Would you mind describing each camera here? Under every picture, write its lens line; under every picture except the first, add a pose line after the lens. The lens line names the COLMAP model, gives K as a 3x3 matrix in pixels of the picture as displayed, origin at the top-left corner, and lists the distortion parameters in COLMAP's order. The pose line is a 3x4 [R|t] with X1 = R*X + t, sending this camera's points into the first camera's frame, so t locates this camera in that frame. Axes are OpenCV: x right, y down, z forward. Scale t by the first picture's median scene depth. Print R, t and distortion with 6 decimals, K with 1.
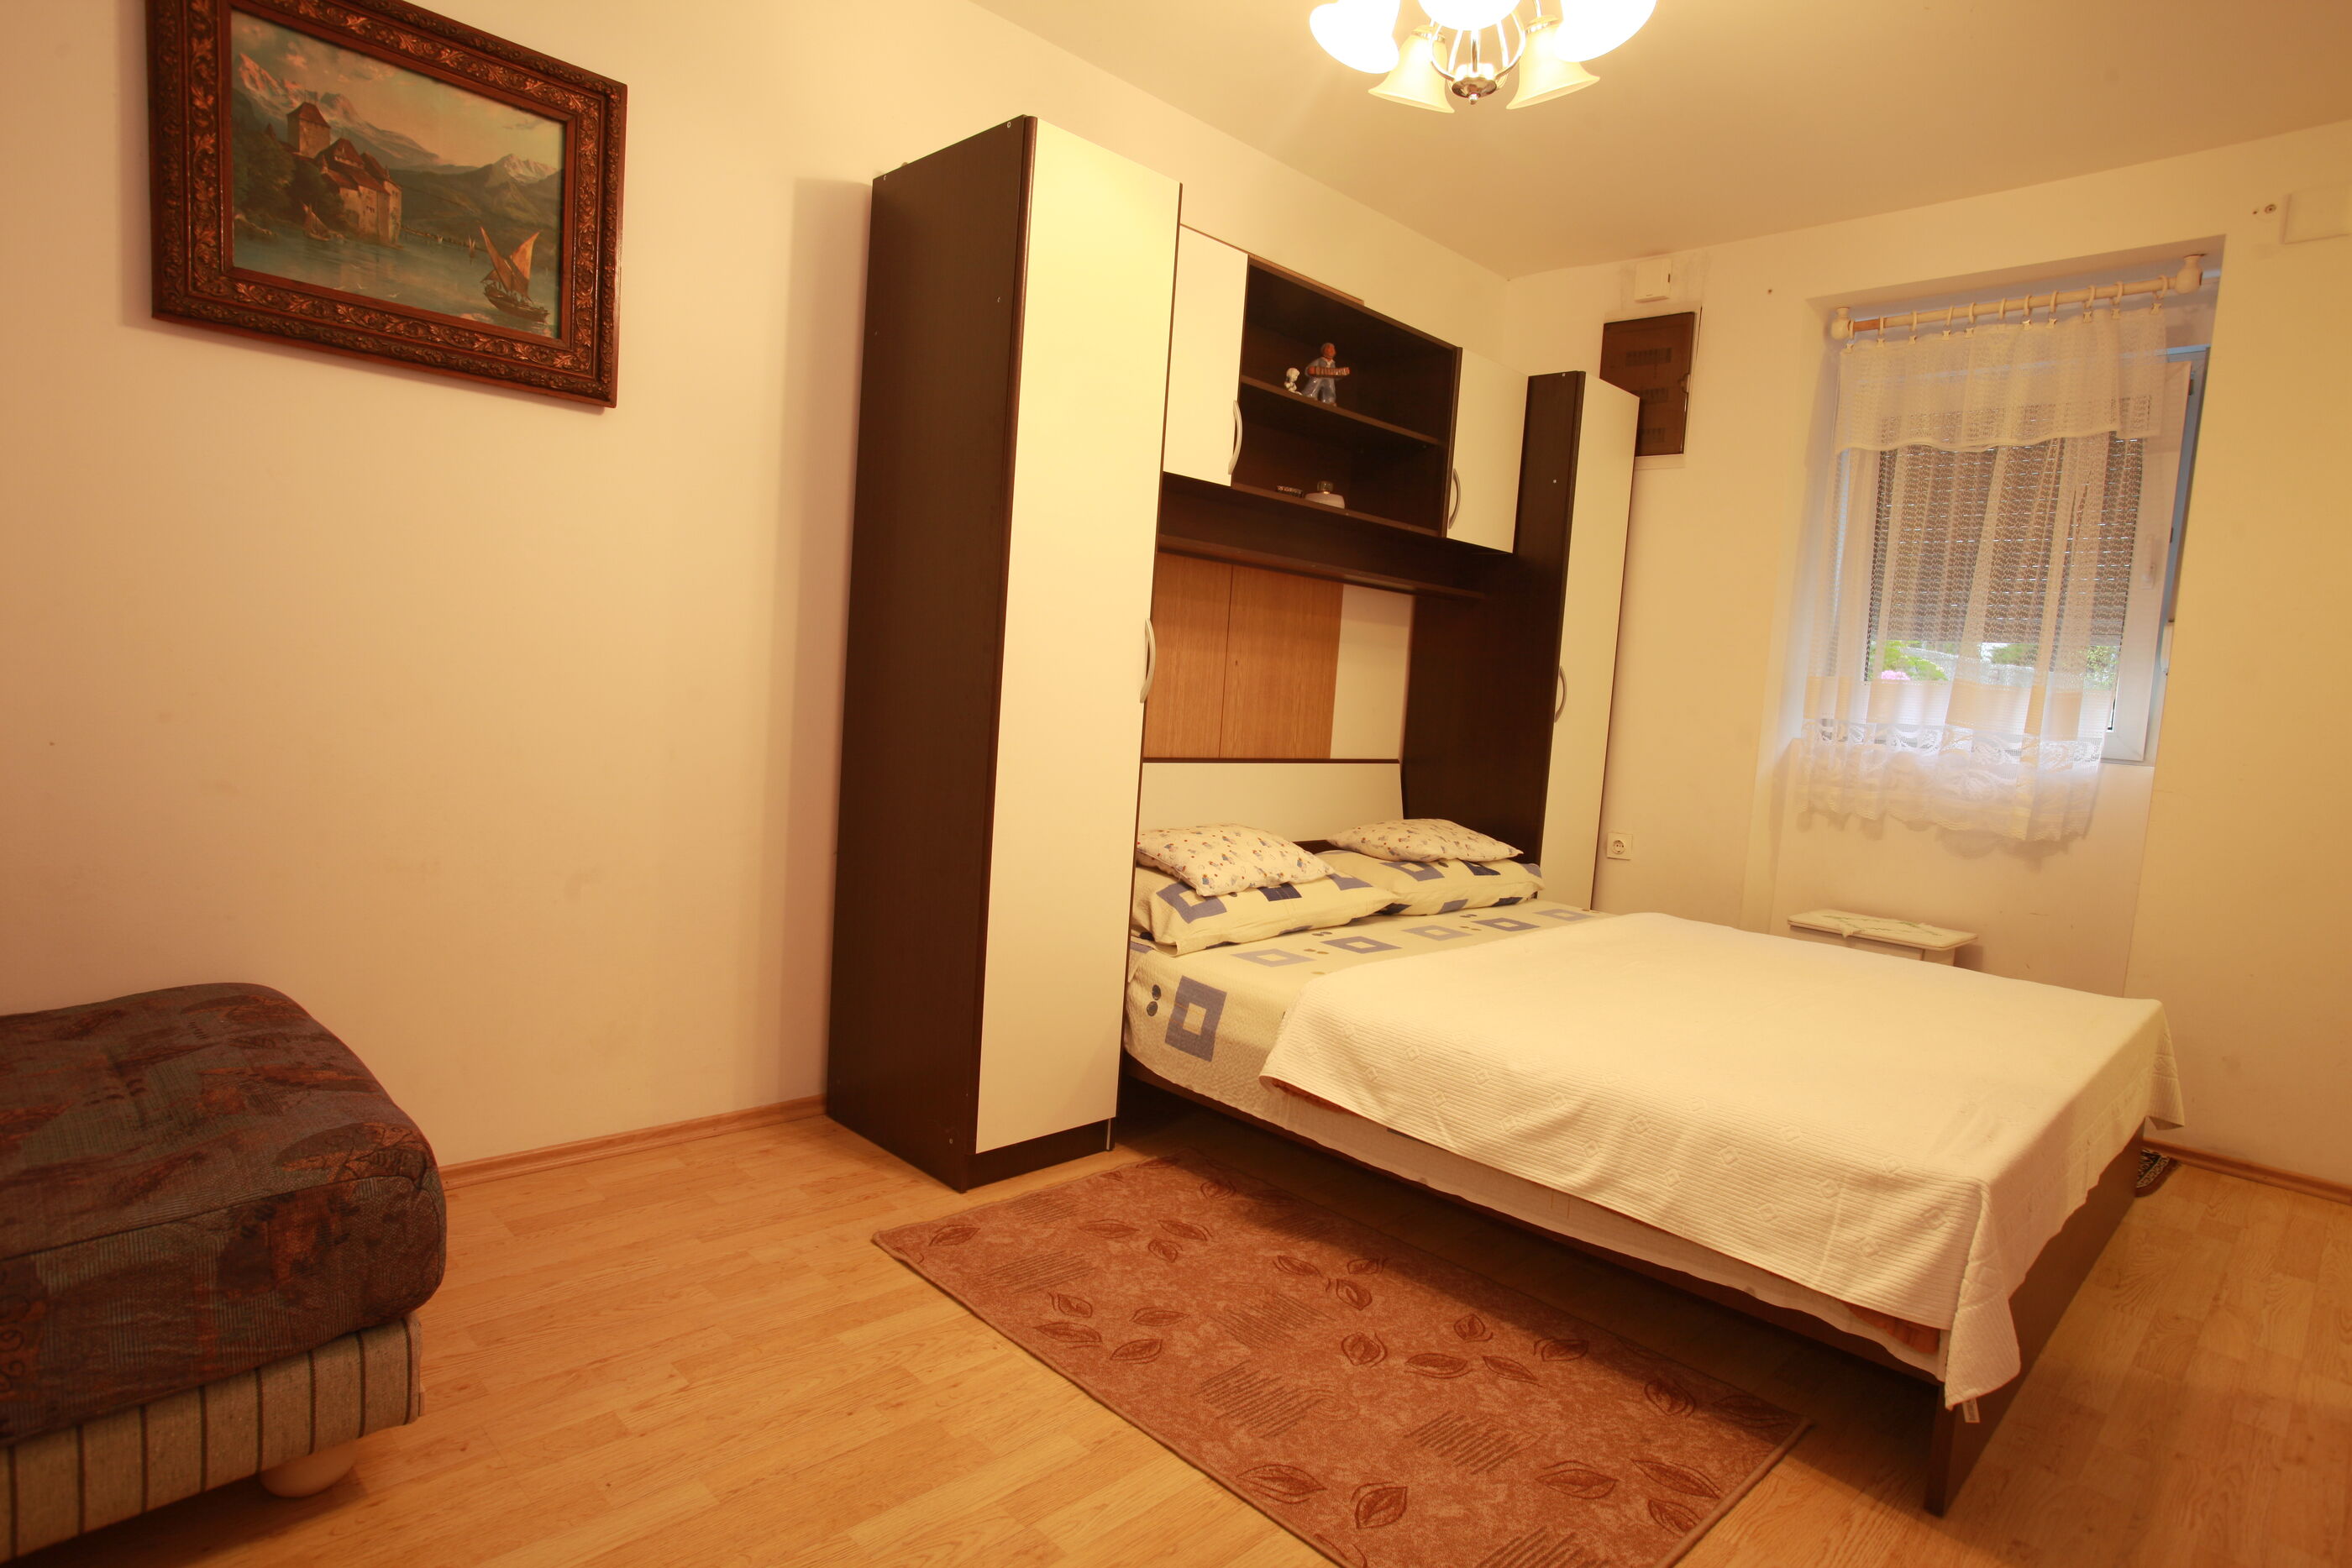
lens RADIAL K [[1259.1, 0, 1161.6], [0, 1259.1, 785.0], [0, 0, 1]] dist [-0.060732, 0.036485]
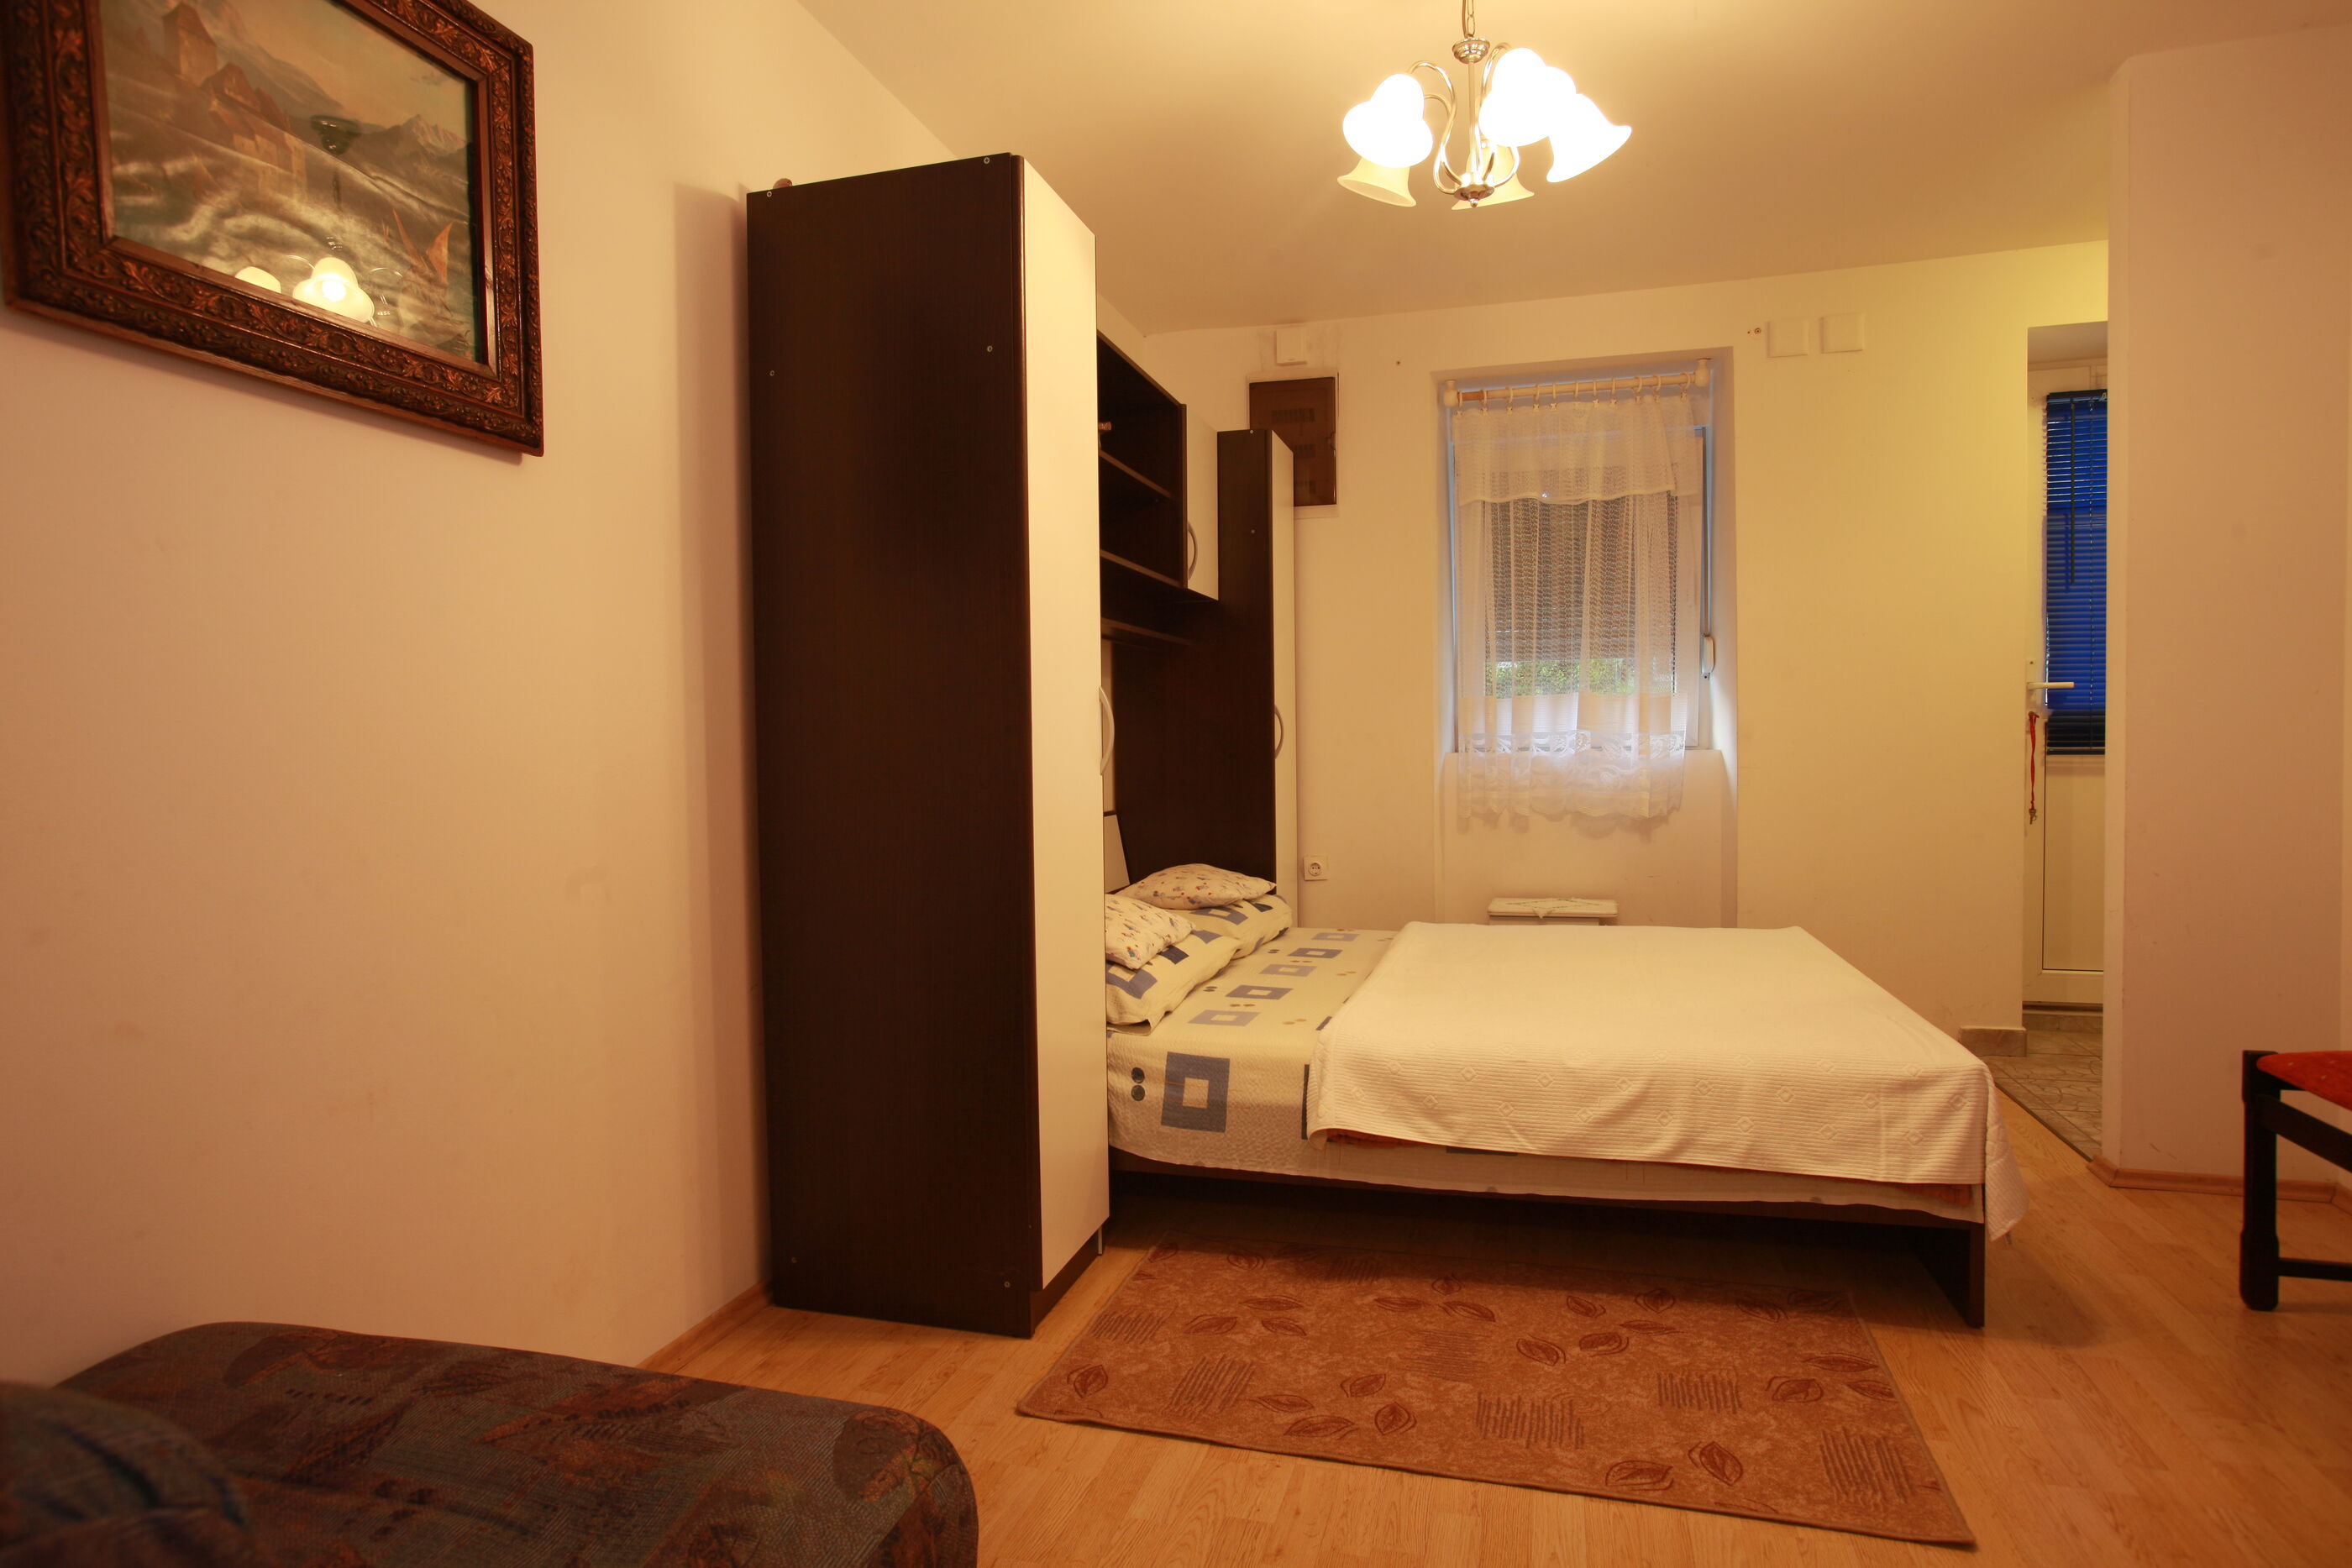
lens RADIAL K [[1323.0, 0, 1154.7], [0, 1323.0, 788.7], [0, 0, 1]] dist [-0.055934, 0.040074]
pose [[0.870444, -0.099652, 0.482075, -0.504044], [0.116716, 0.993150, -0.005446, -0.048546], [-0.478231, 0.061006, 0.876113, 0.116357]]
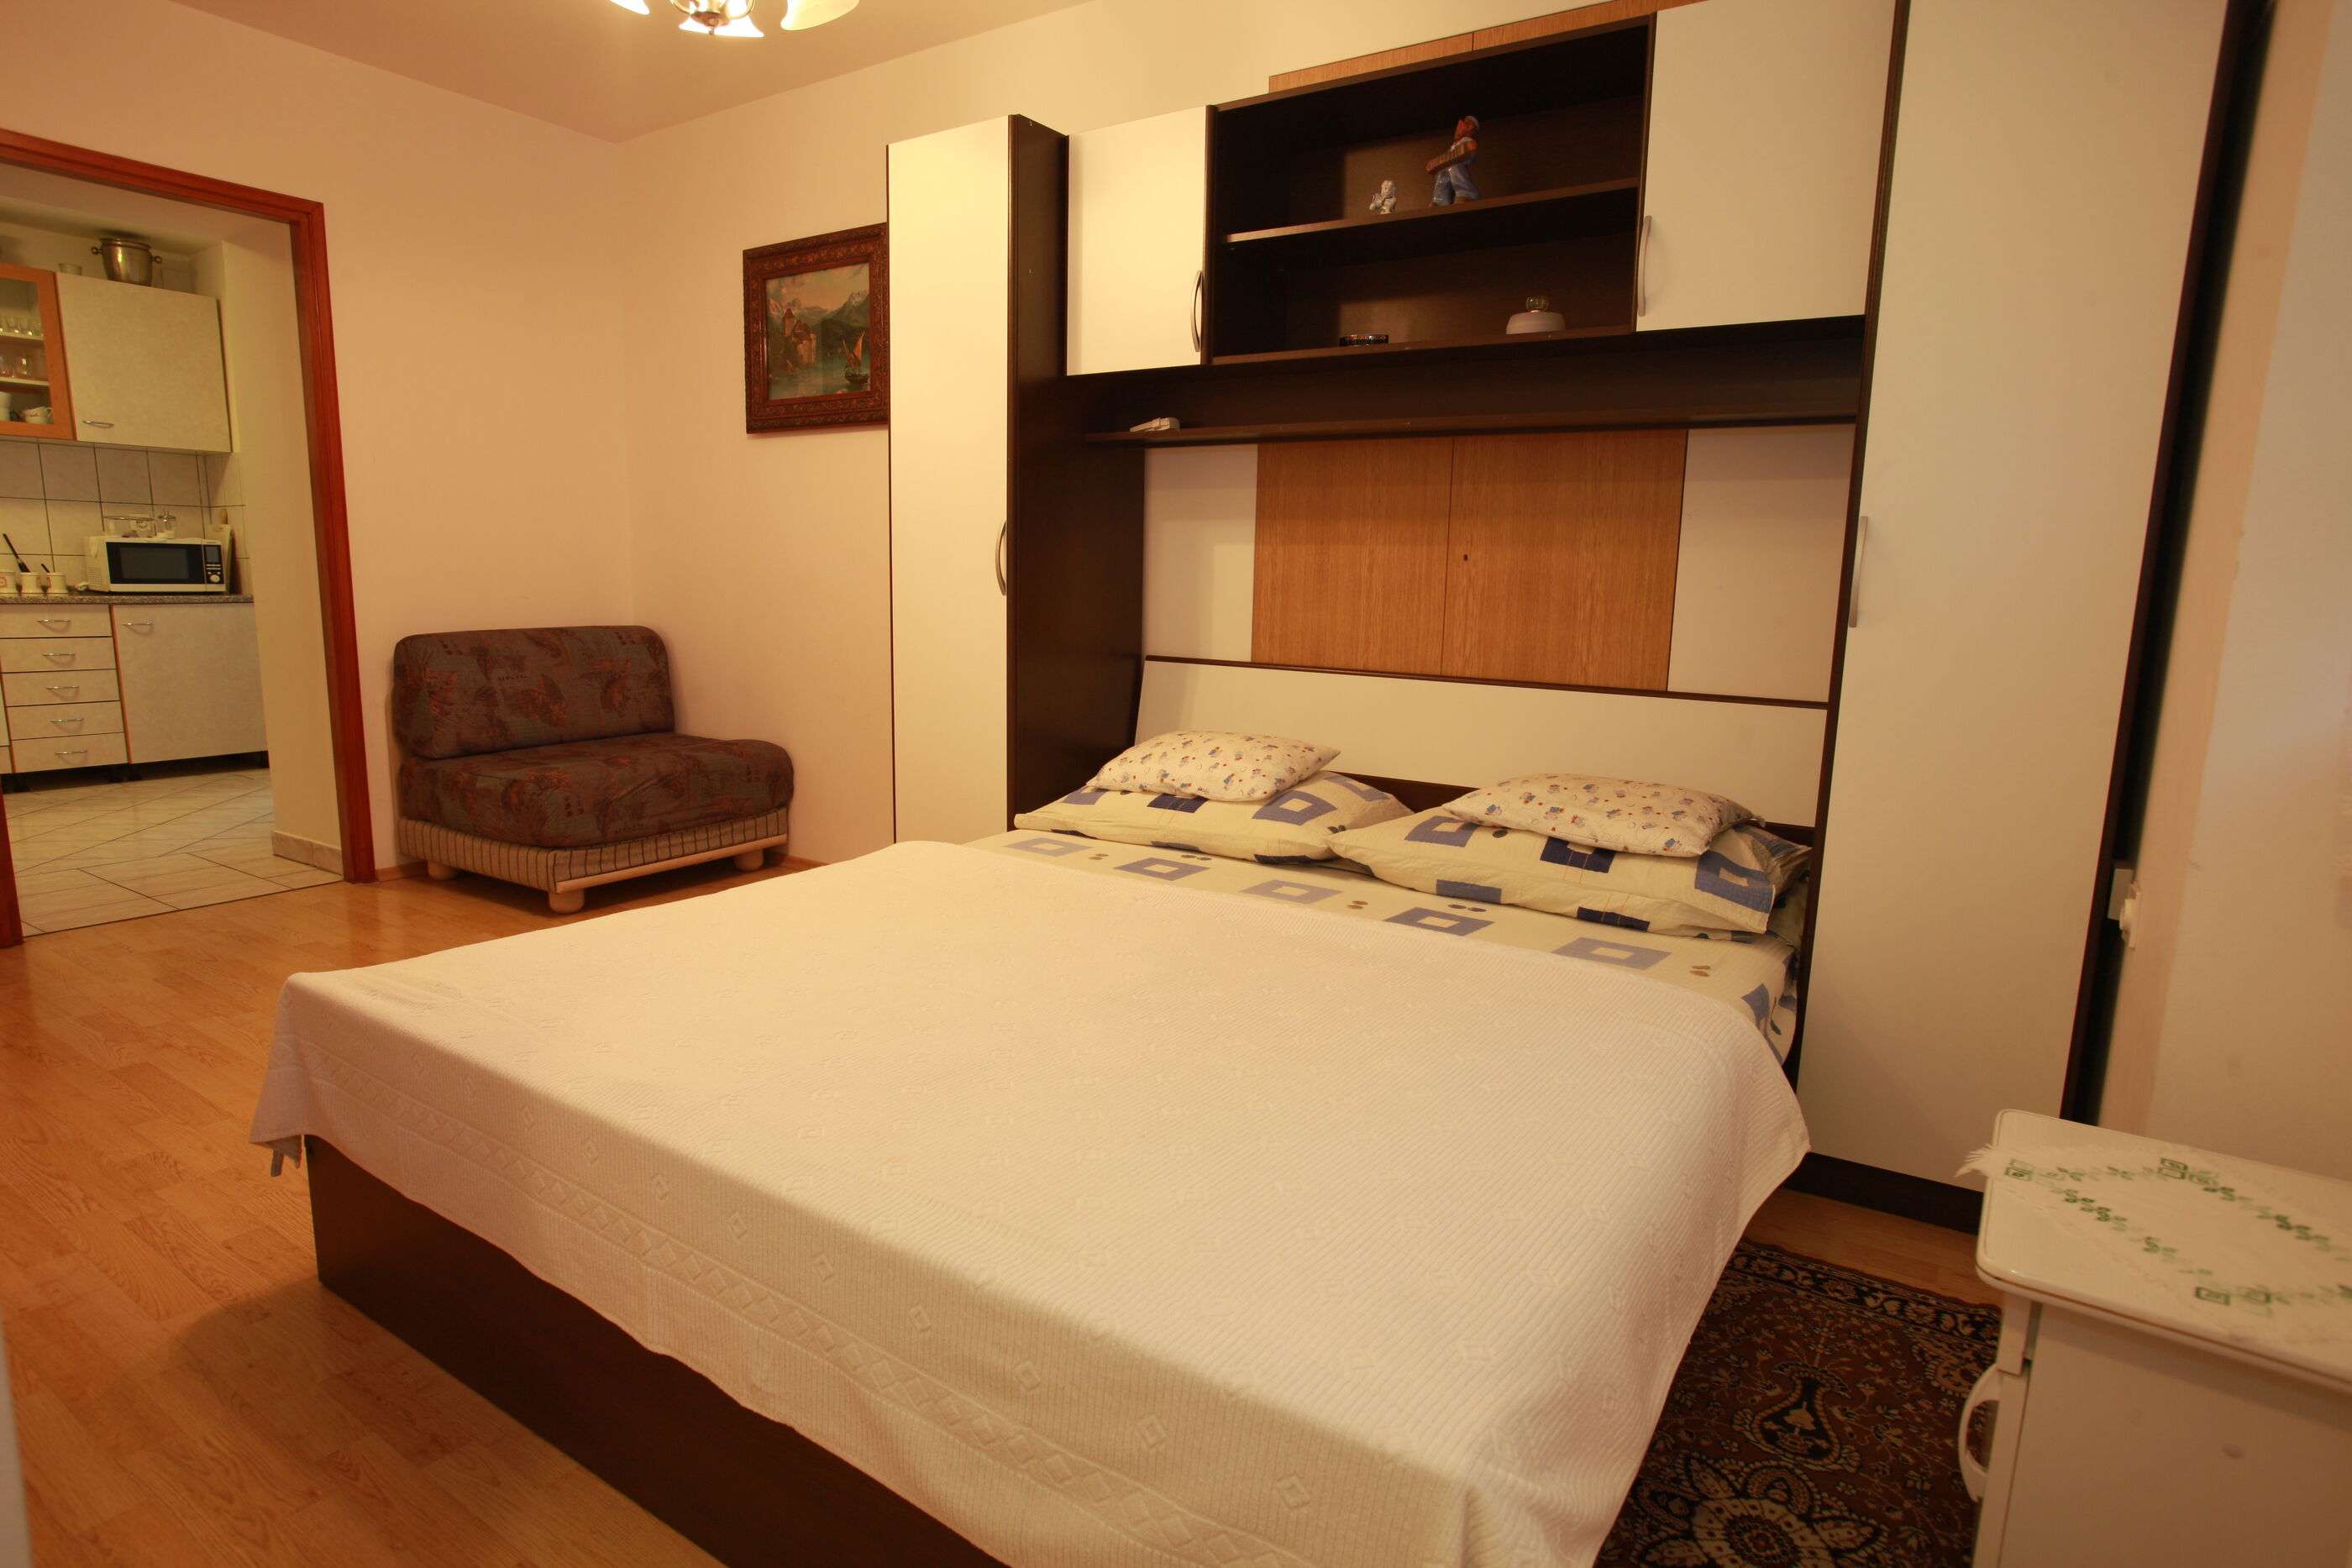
lens RADIAL K [[1259.1, 0, 1161.6], [0, 1259.1, 785.0], [0, 0, 1]] dist [-0.060732, 0.036485]
pose [[0.213207, 0.099018, -0.971976, 1.218994], [-0.090589, 0.992569, 0.081245, -0.000891], [0.972798, 0.070728, 0.220593, 0.977603]]
